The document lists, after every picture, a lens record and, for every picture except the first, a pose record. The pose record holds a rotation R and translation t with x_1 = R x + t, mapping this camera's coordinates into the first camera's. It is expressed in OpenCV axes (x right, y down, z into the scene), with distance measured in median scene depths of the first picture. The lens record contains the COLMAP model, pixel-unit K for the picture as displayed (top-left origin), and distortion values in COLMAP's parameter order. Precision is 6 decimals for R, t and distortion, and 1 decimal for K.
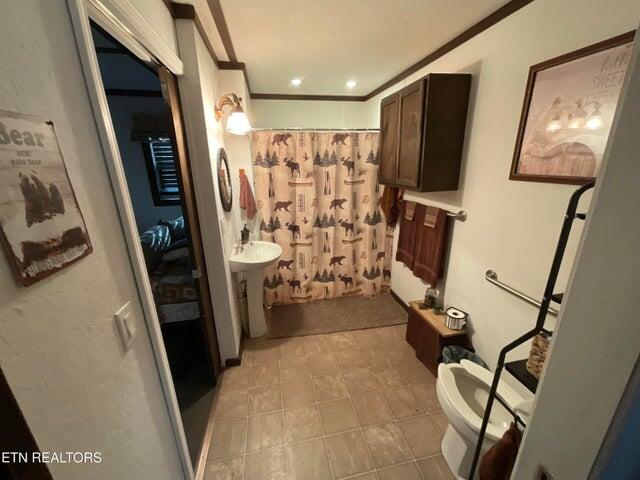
lens RADIAL K [[260.1, 0, 319.9], [0, 260.1, 236.7], [0, 0, 1]] dist [0.000563, 0.001098]
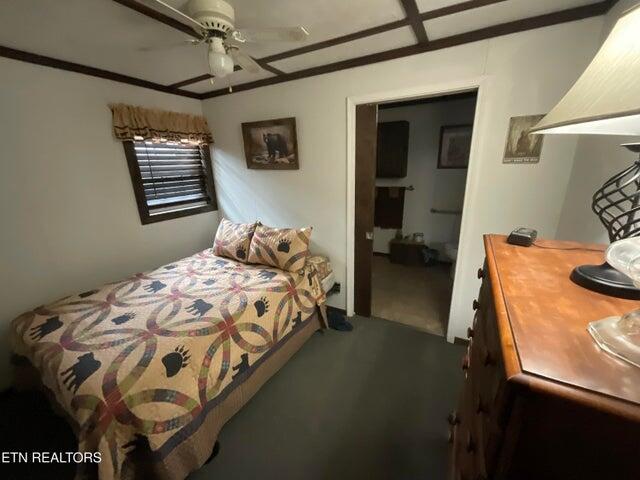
lens RADIAL K [[260.1, 0, 321.9], [0, 260.1, 240.7], [0, 0, 1]] dist [0.000563, 0.001098]
pose [[0.633388, -0.217483, 0.742644, -1.441497], [0.240404, 0.967510, 0.078298, -0.007001], [-0.735544, 0.128942, 0.665093, 0.166690]]
